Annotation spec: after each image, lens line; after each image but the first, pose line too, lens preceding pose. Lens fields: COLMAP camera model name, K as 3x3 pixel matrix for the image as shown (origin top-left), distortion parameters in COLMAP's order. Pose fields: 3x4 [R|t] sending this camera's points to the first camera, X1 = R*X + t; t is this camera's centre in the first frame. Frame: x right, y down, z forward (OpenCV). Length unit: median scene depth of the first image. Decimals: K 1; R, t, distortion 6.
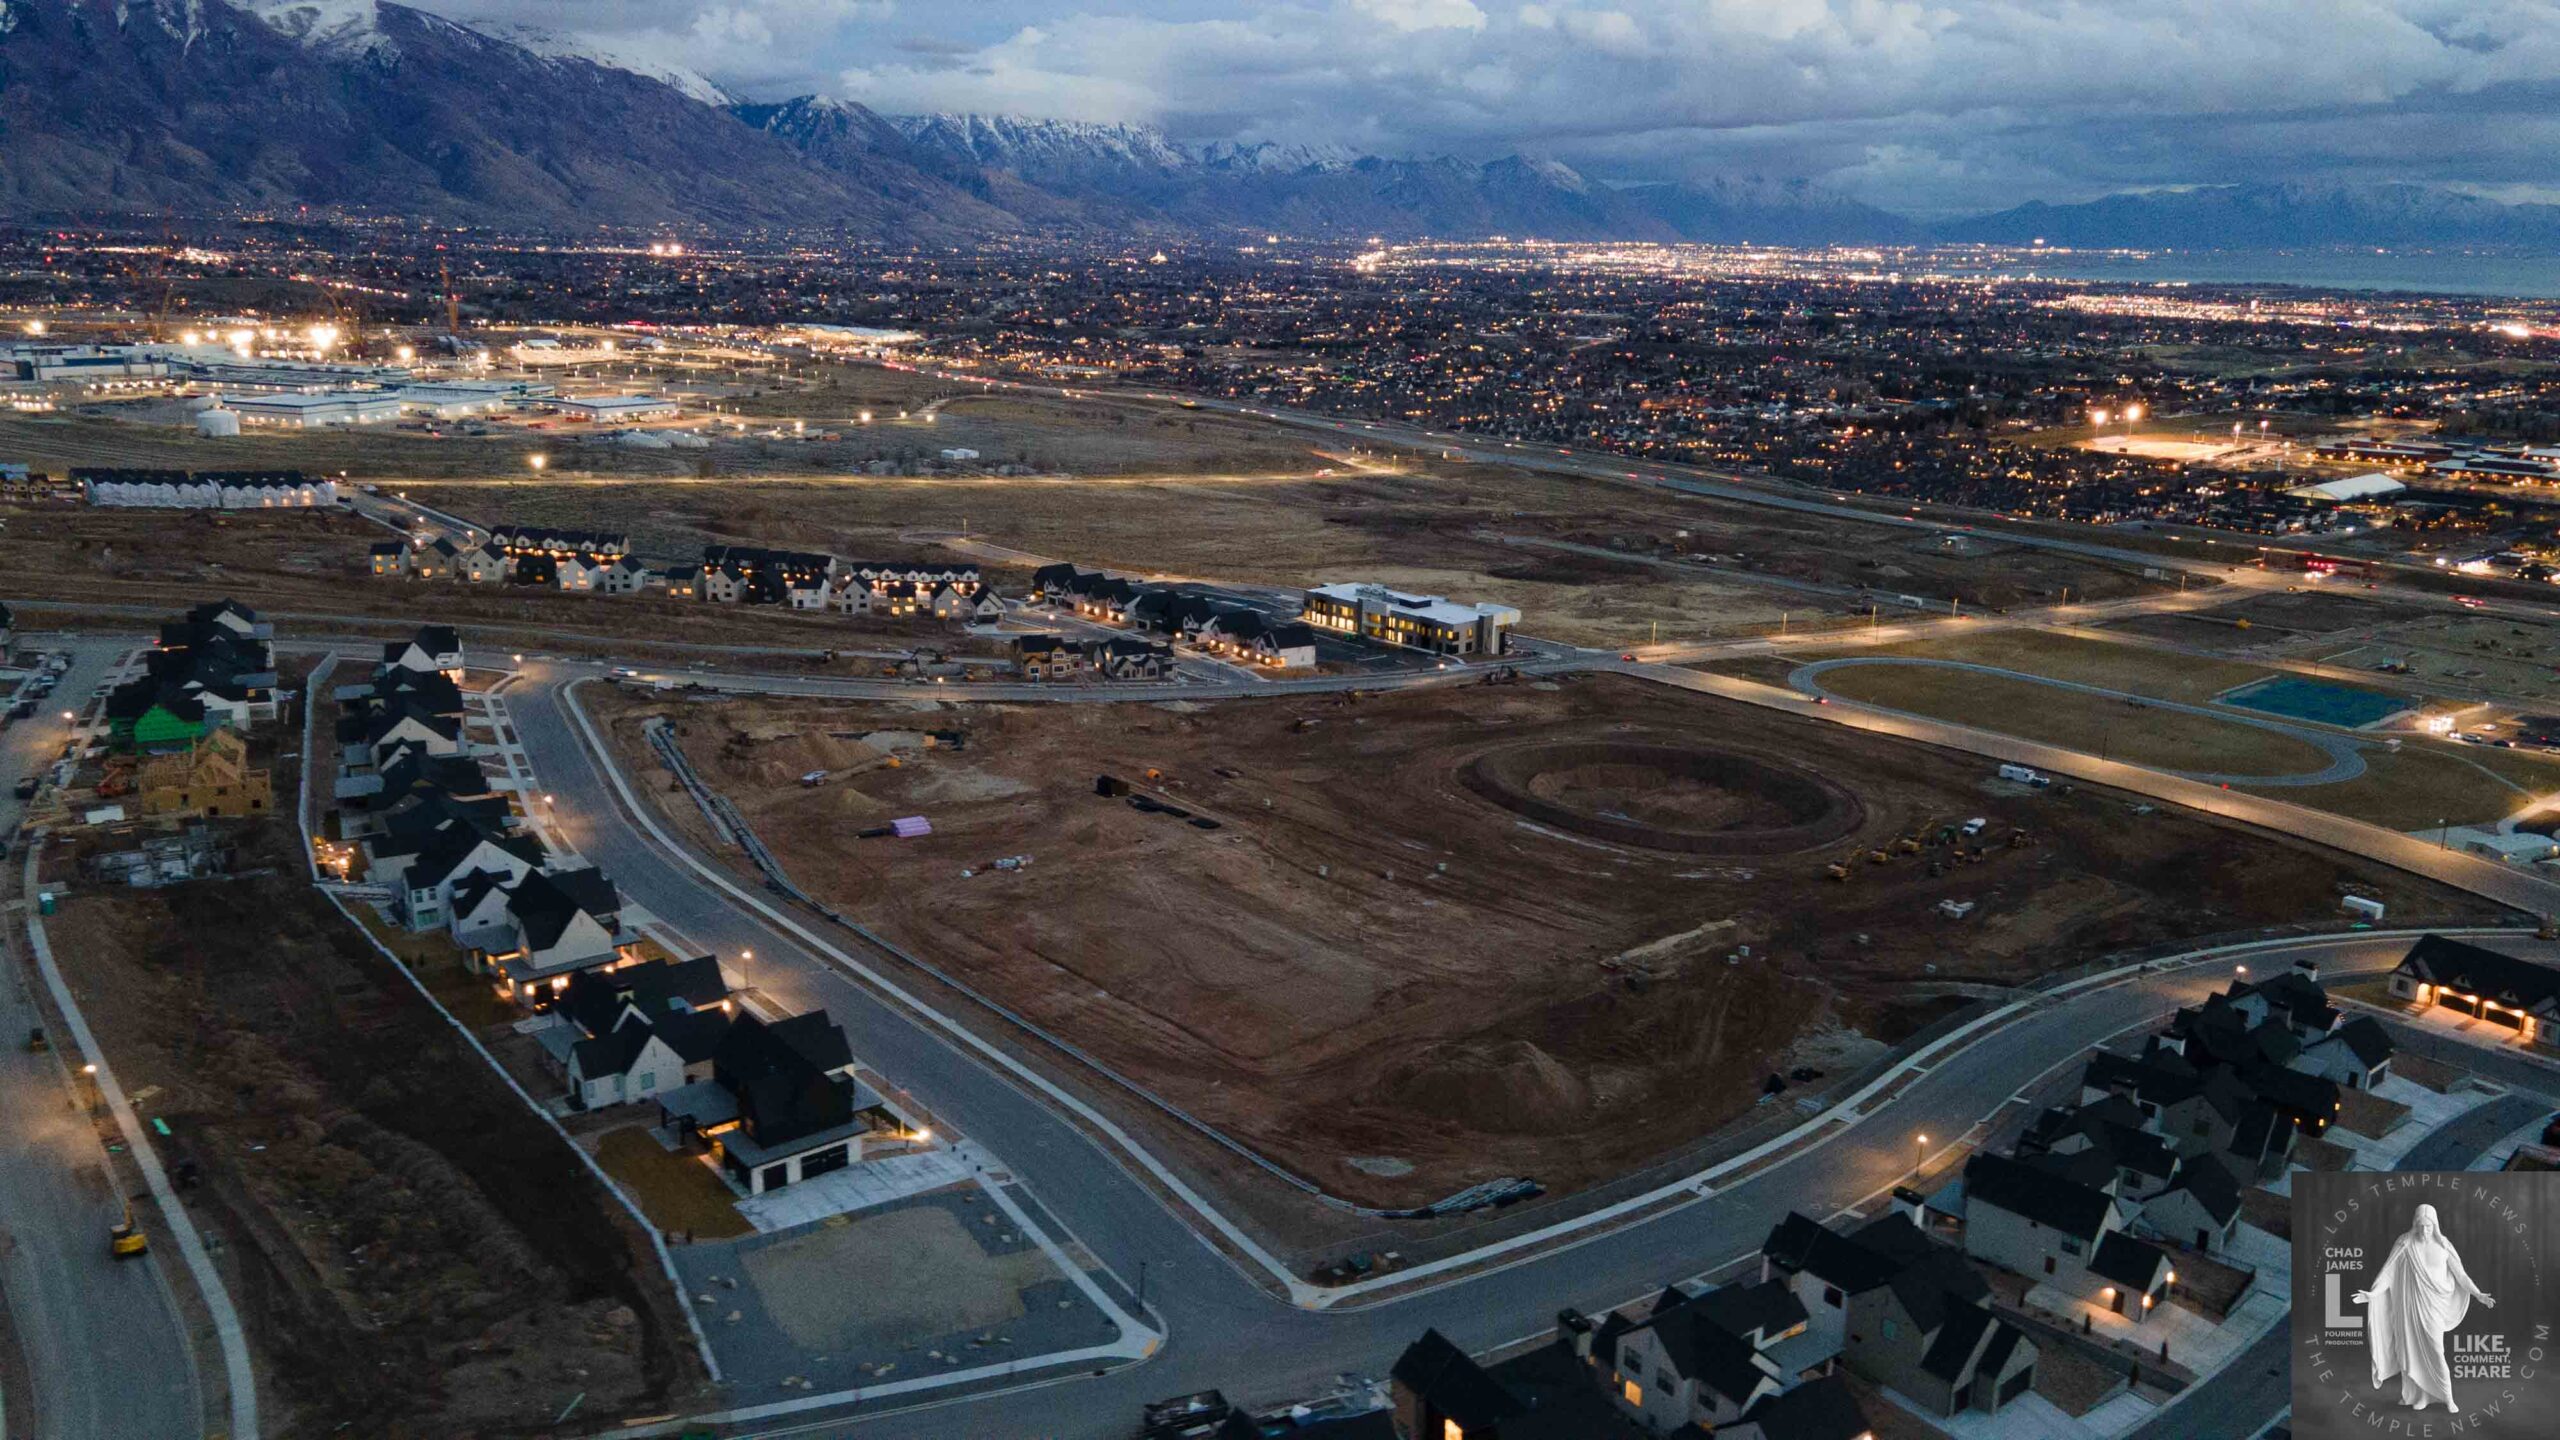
lens RADIAL K [[1858.2, 0, 1274.5], [0, 1858.2, 721.9], [0, 0, 1]] dist [0.022869, 0.040244]
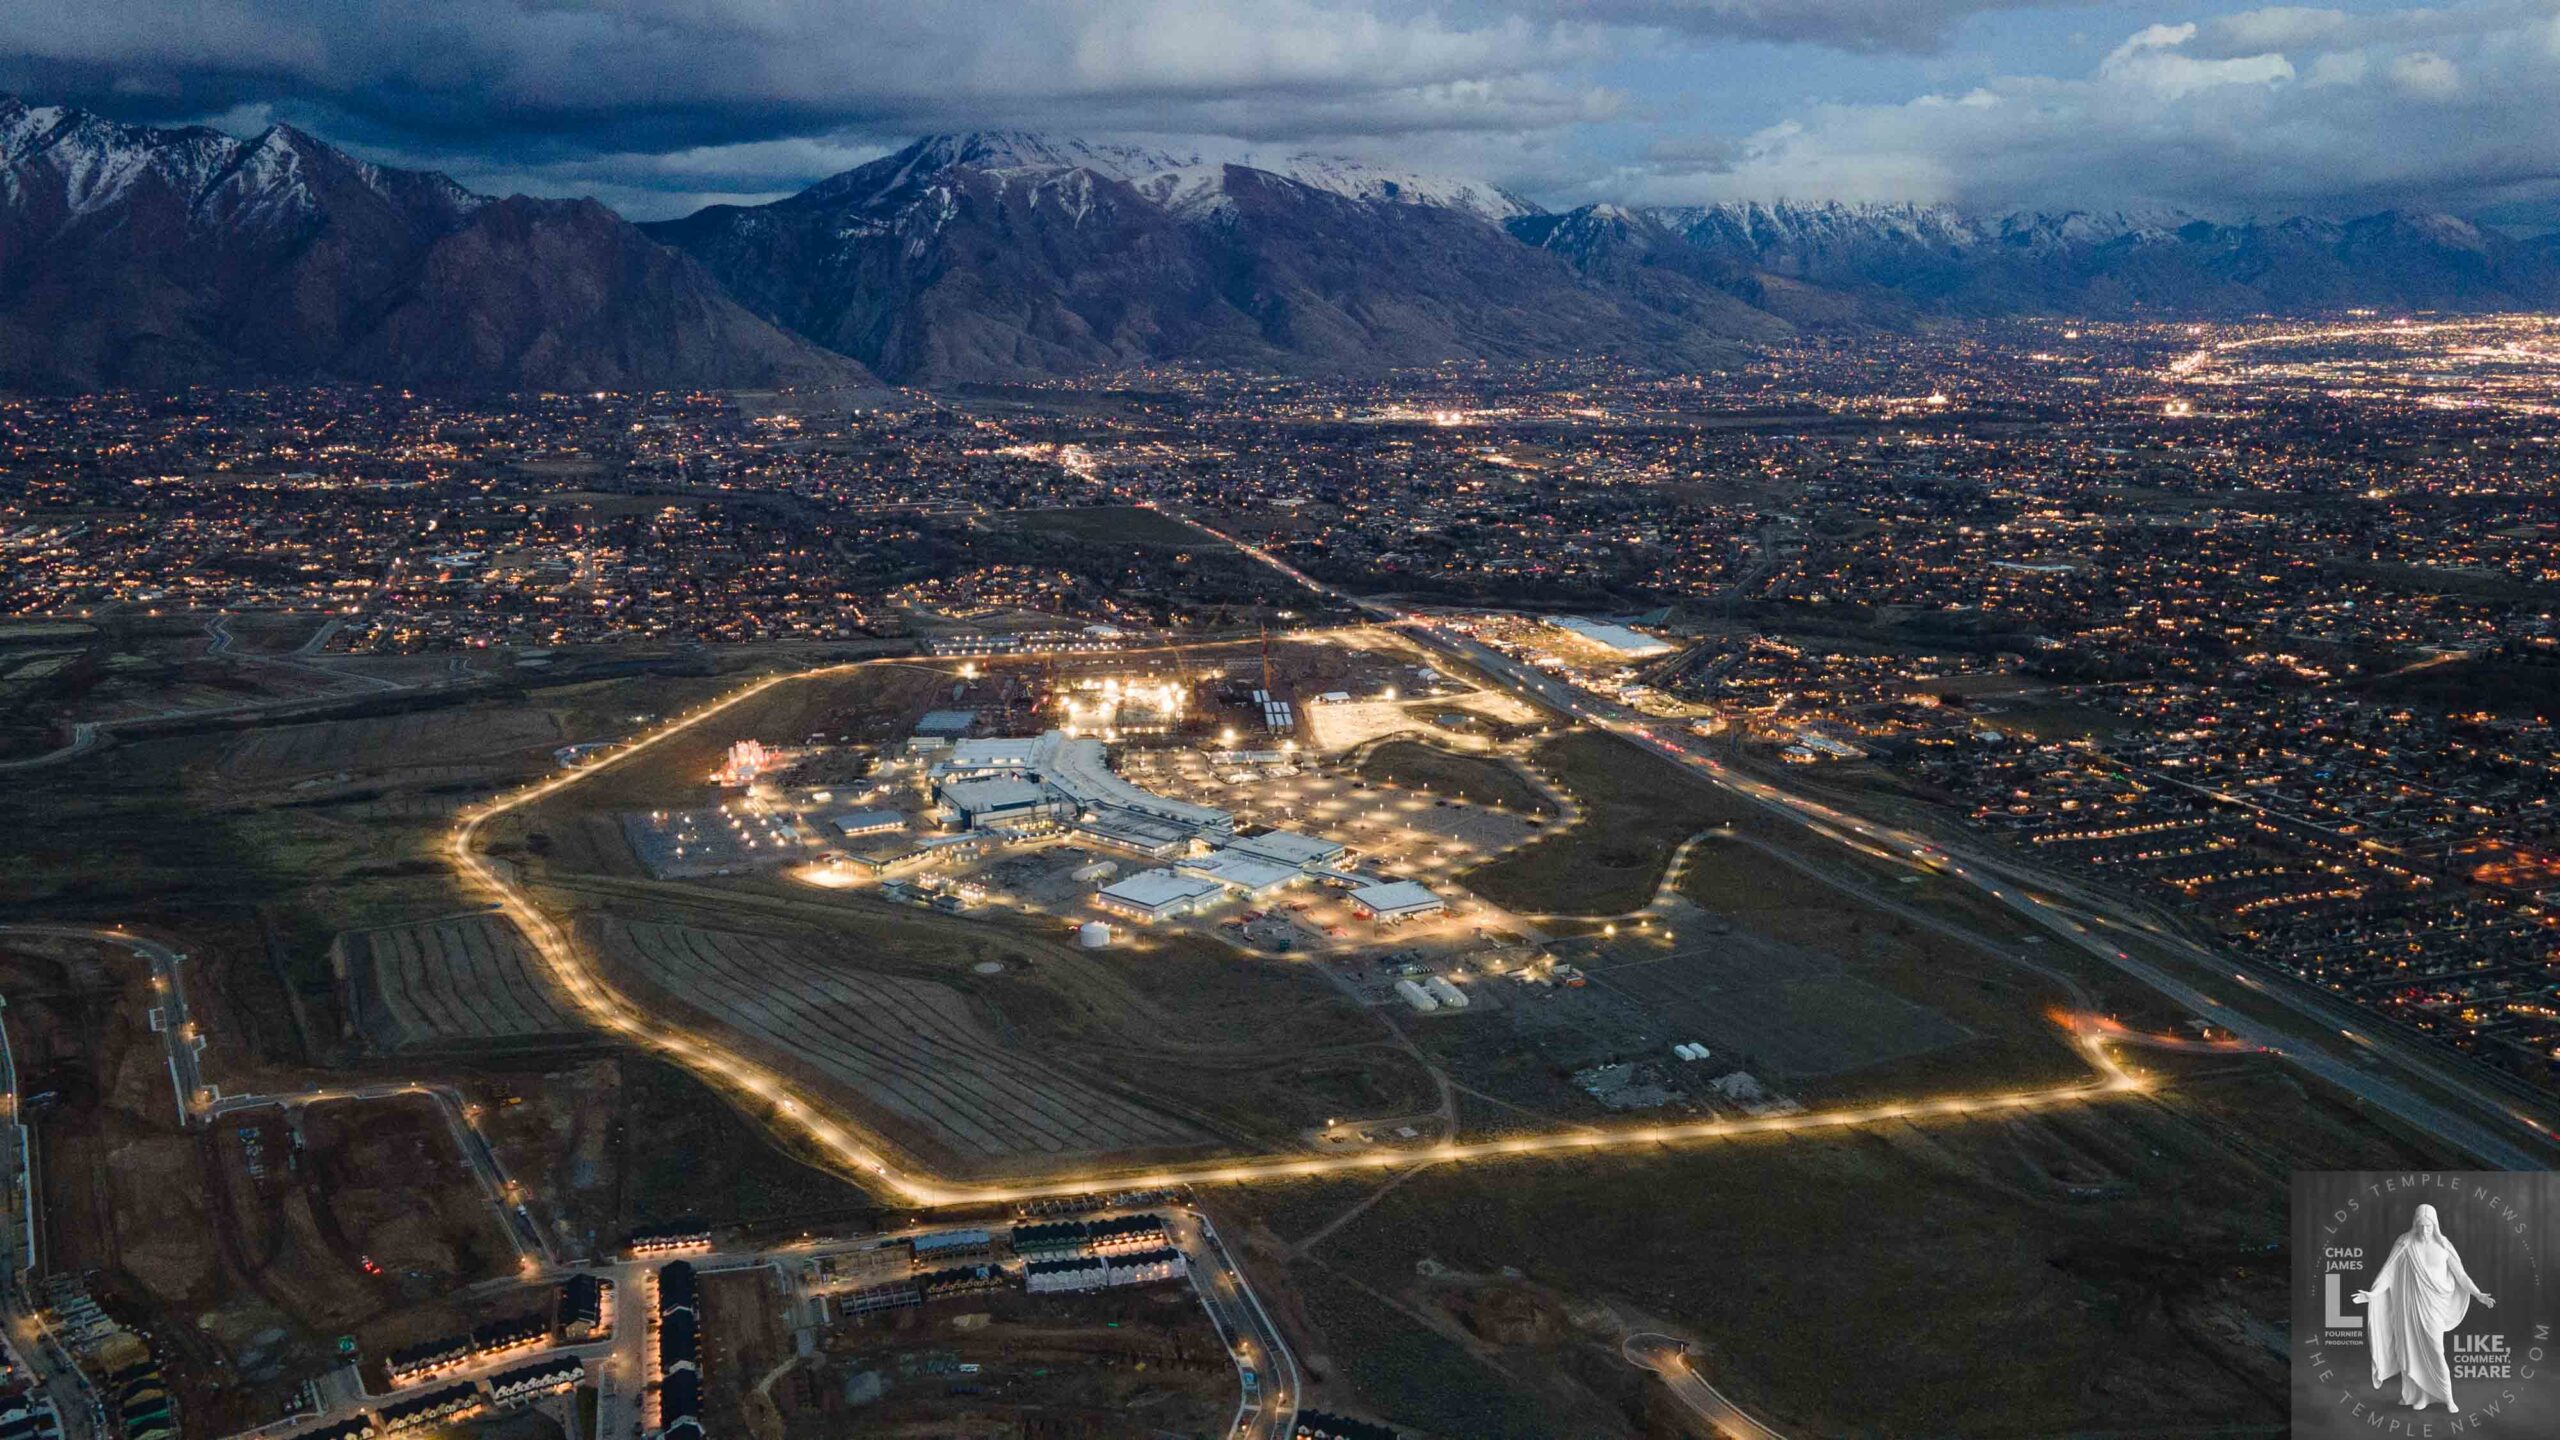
lens RADIAL K [[1862.2, 0, 1276.6], [0, 1862.2, 717.3], [0, 0, 1]] dist [0.017865, 0.042478]
pose [[0.922699, 0.066463, -0.379749, 0.006623], [-0.079003, 0.996721, -0.017513, -0.269317], [0.377340, 0.046161, 0.924924, -0.092711]]
